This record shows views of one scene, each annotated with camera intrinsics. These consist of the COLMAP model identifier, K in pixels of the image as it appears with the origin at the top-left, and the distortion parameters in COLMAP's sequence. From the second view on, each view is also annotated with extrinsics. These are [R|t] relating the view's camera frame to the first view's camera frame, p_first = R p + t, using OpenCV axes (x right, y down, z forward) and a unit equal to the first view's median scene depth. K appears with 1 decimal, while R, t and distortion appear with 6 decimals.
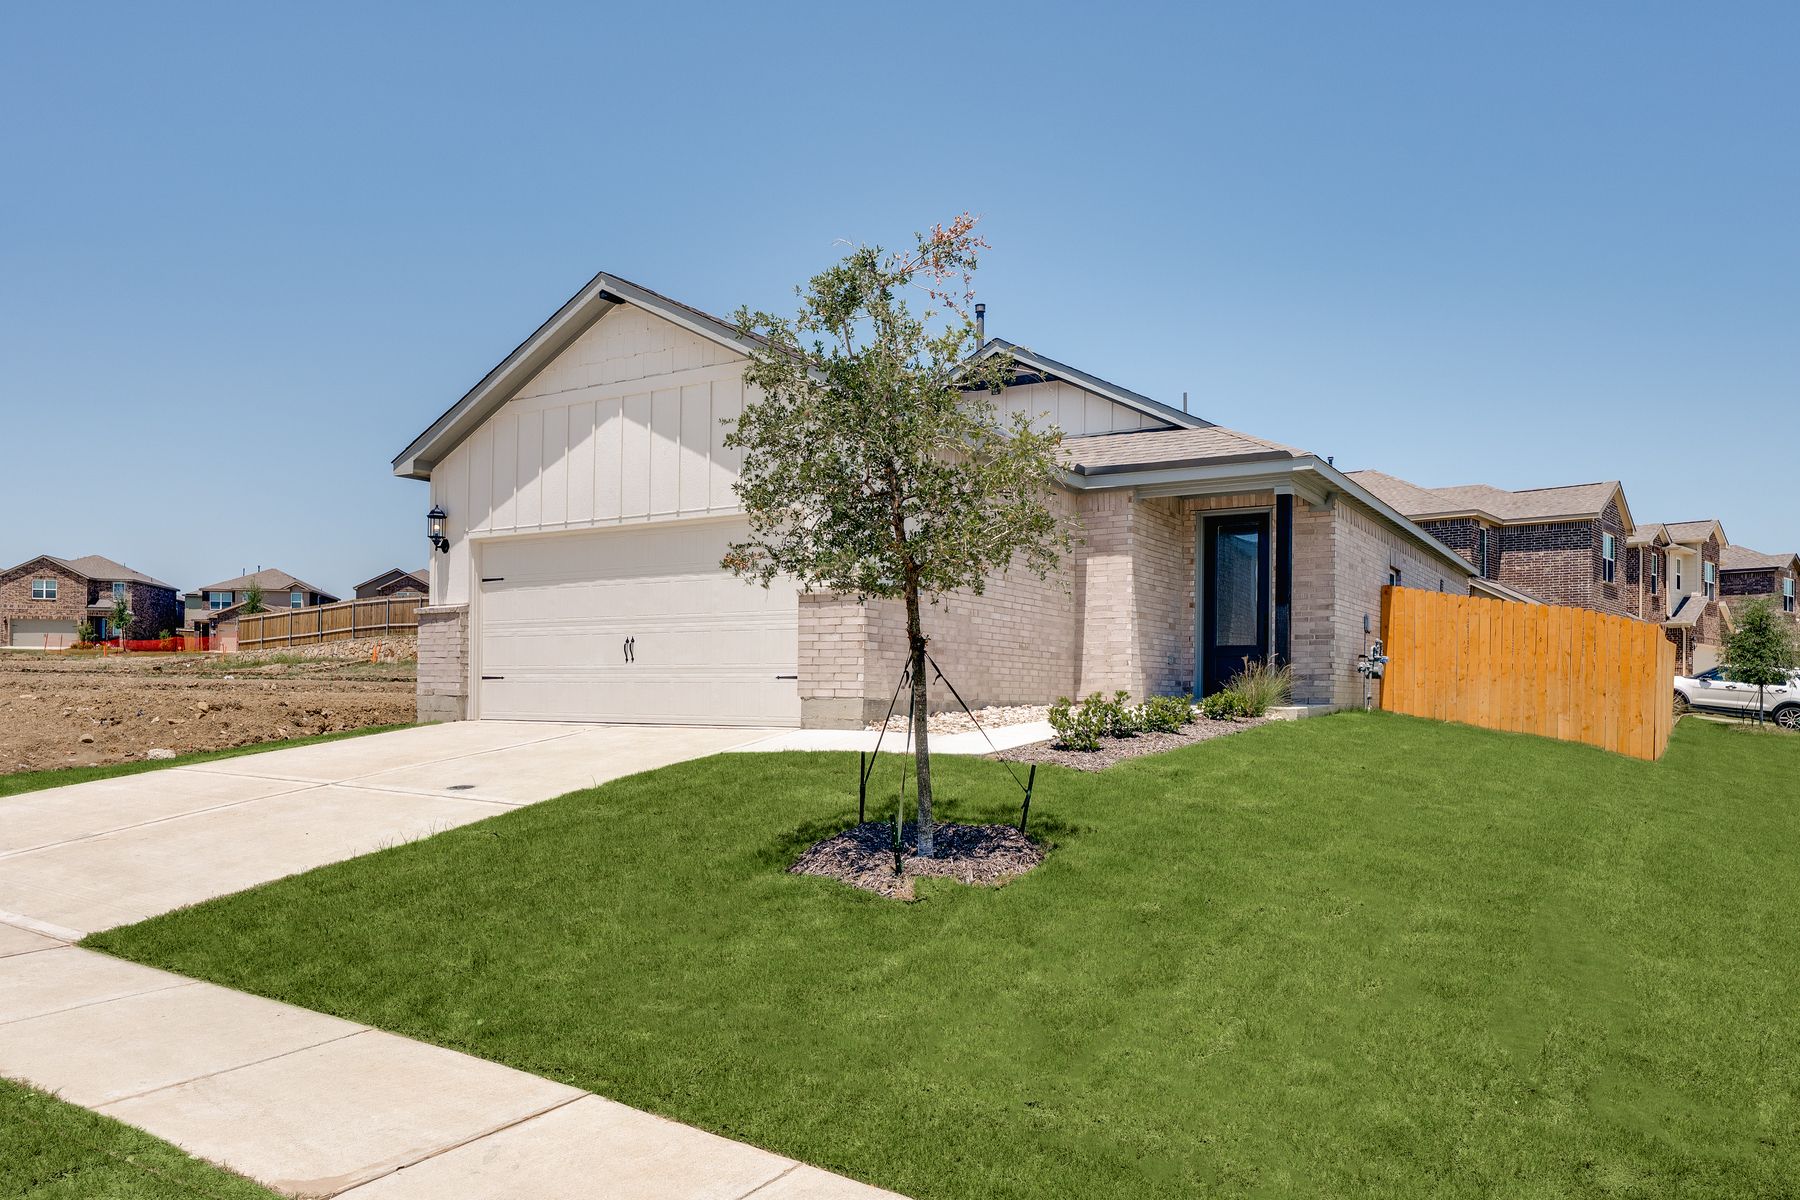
lens RADIAL K [[1181.7, 0, 908.1], [0, 1181.7, 613.0], [0, 0, 1]] dist [0.000629, 0.001561]
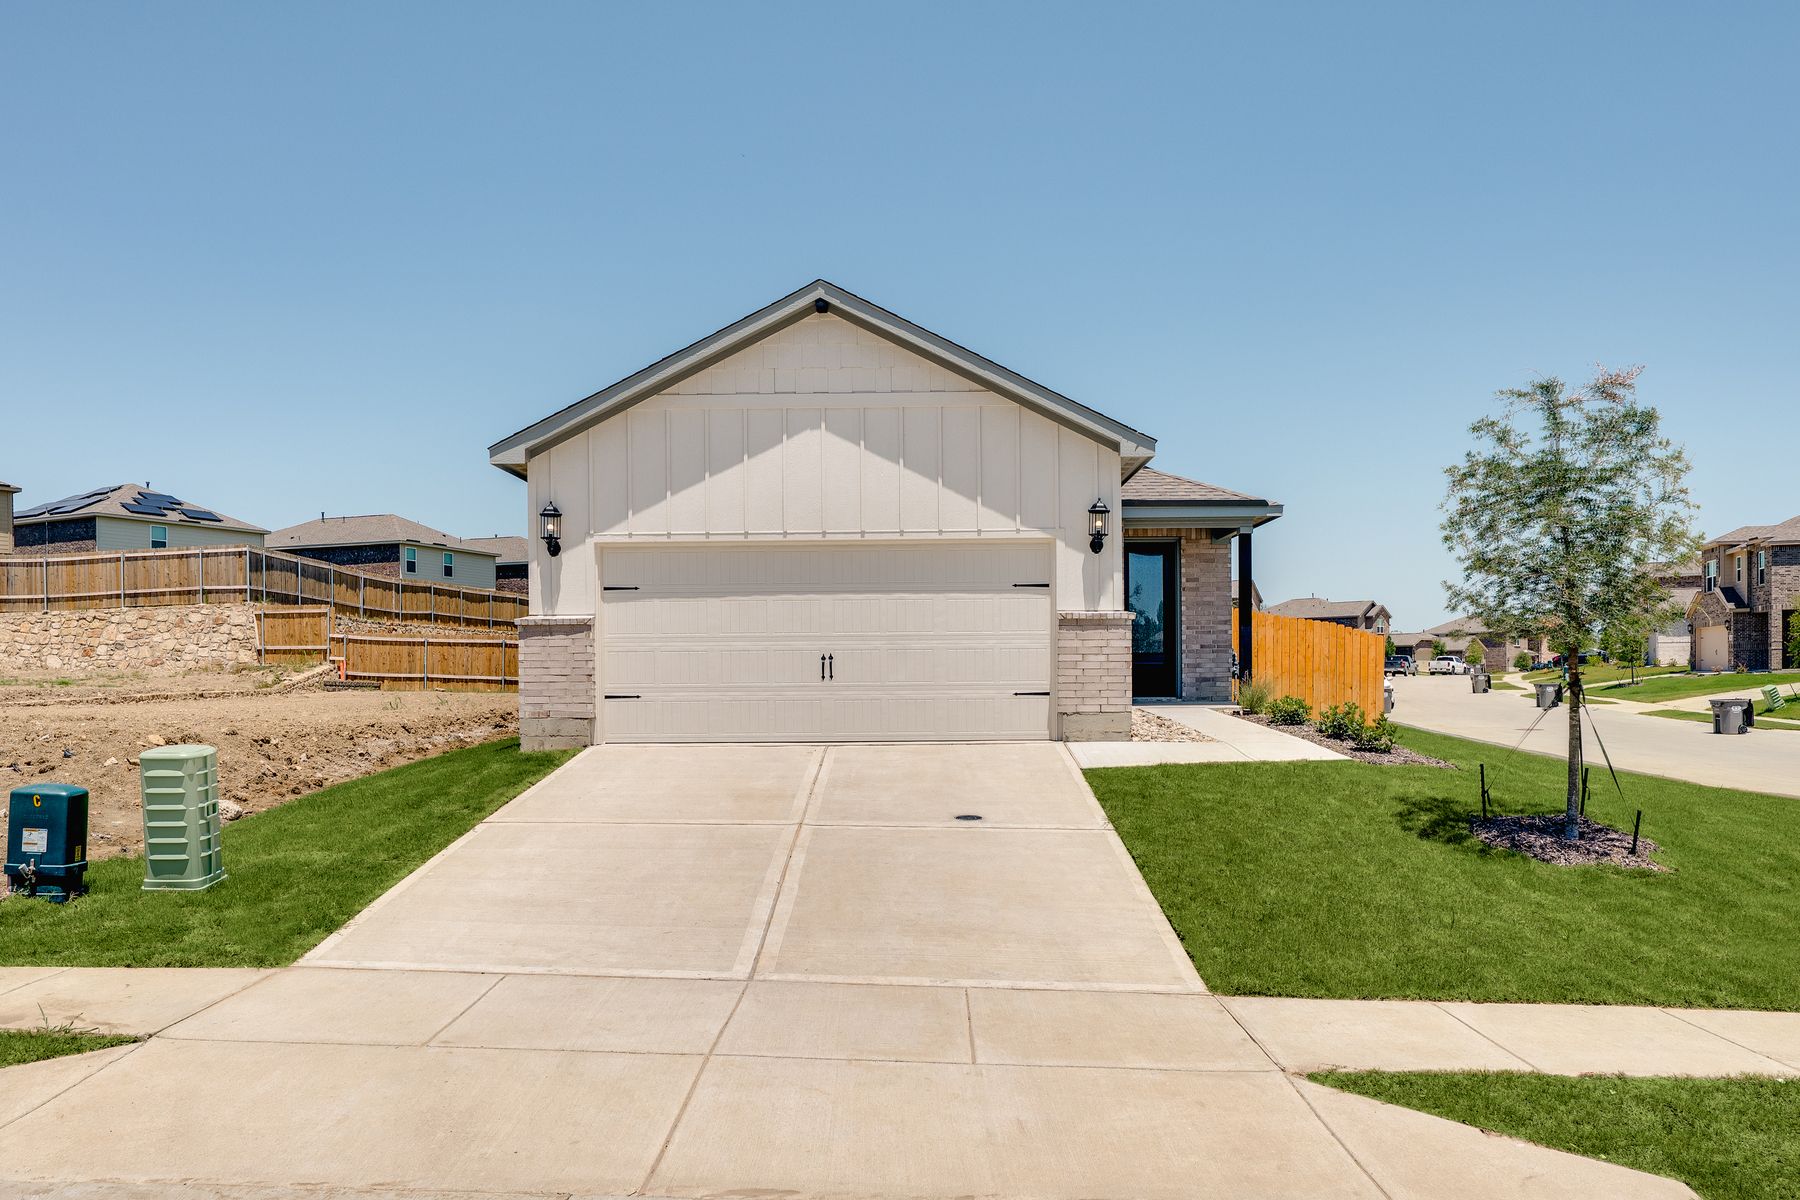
lens RADIAL K [[1181.7, 0, 898.6], [0, 1181.7, 608.8], [0, 0, 1]] dist [0.000629, 0.001561]
pose [[0.866331, 0.013878, 0.499277, -0.615932], [-0.020036, 0.999775, 0.006977, -0.023298], [-0.499068, -0.016047, 0.866414, 0.108681]]
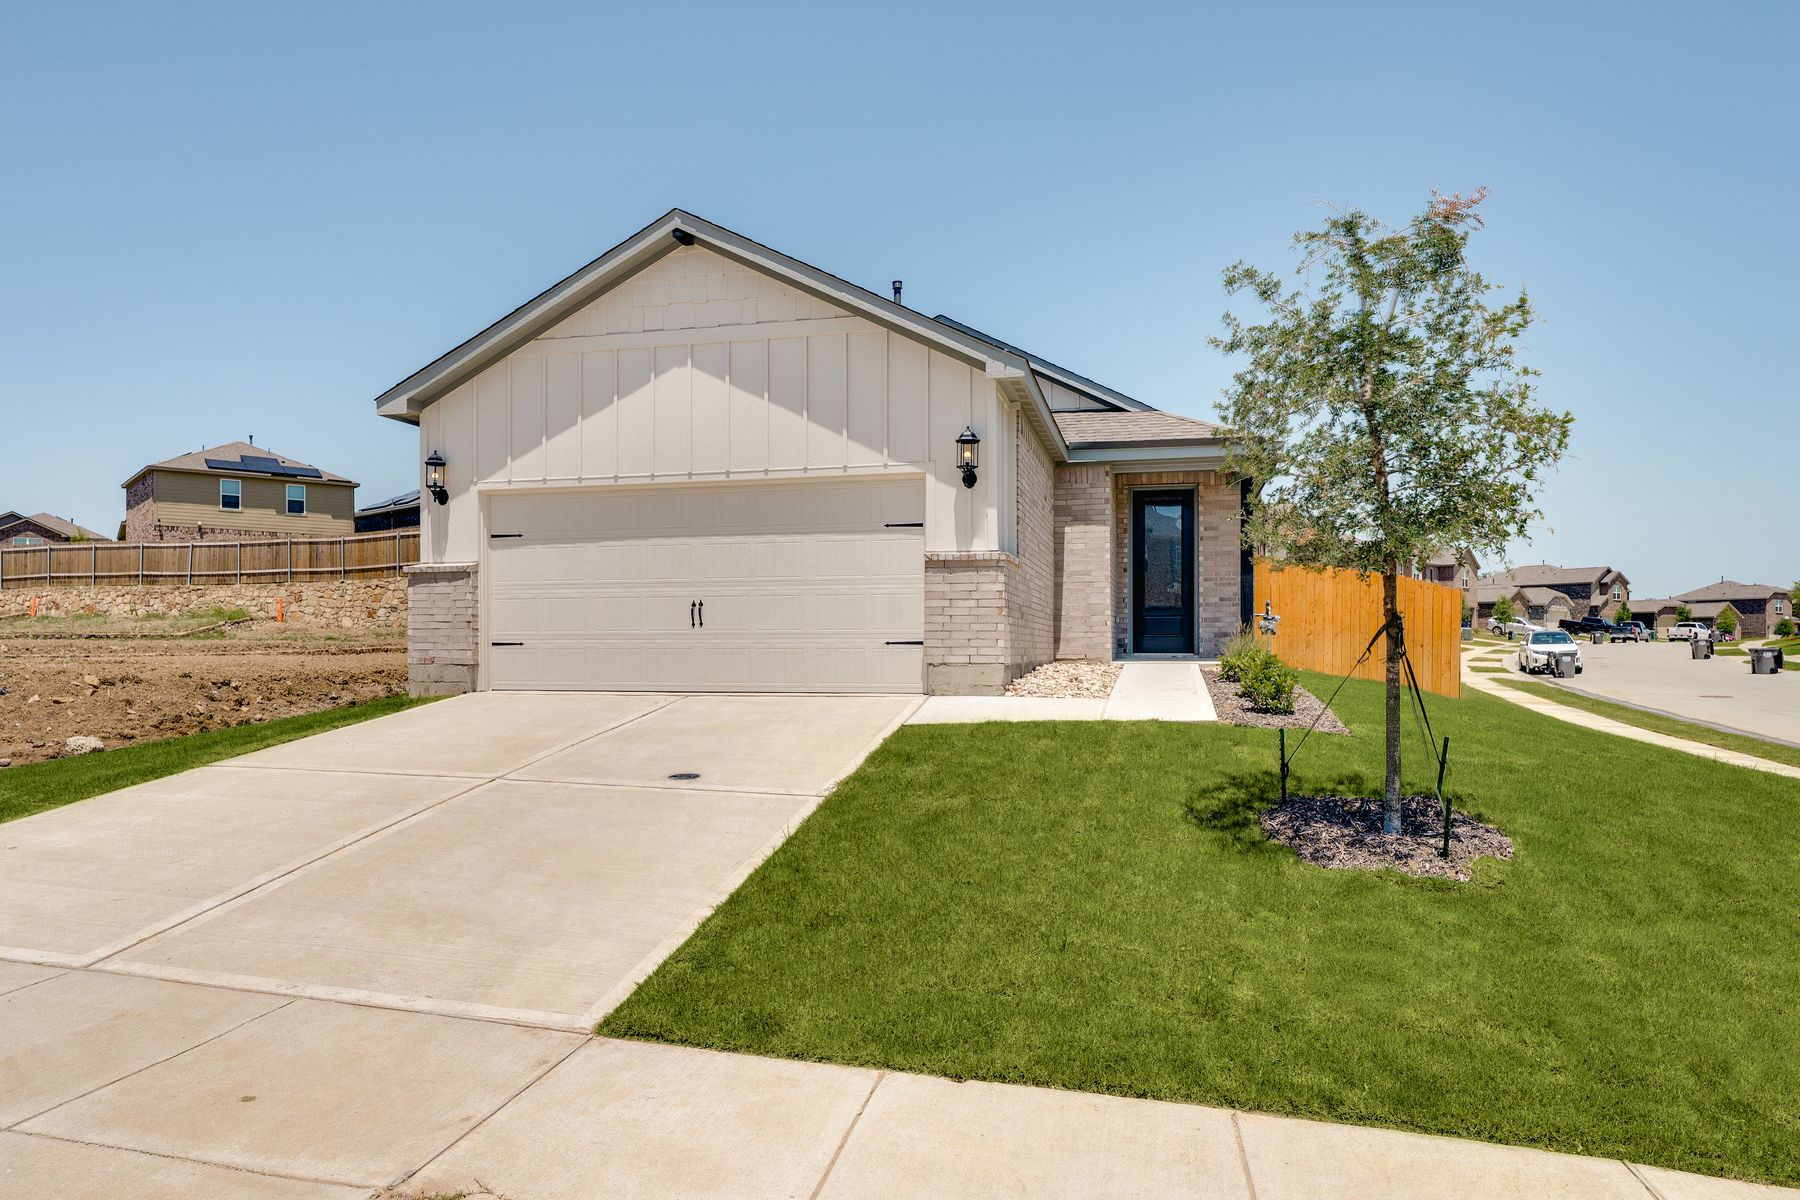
lens RADIAL K [[1057.0, 0, 905.2], [0, 1057.0, 585.2], [0, 0, 1]] dist [-0.002321, 0.003450]
pose [[0.952527, 0.005895, 0.304396, -0.304979], [-0.010948, 0.999829, 0.014894, -0.005777], [-0.304257, -0.017520, 0.952429, 0.132697]]
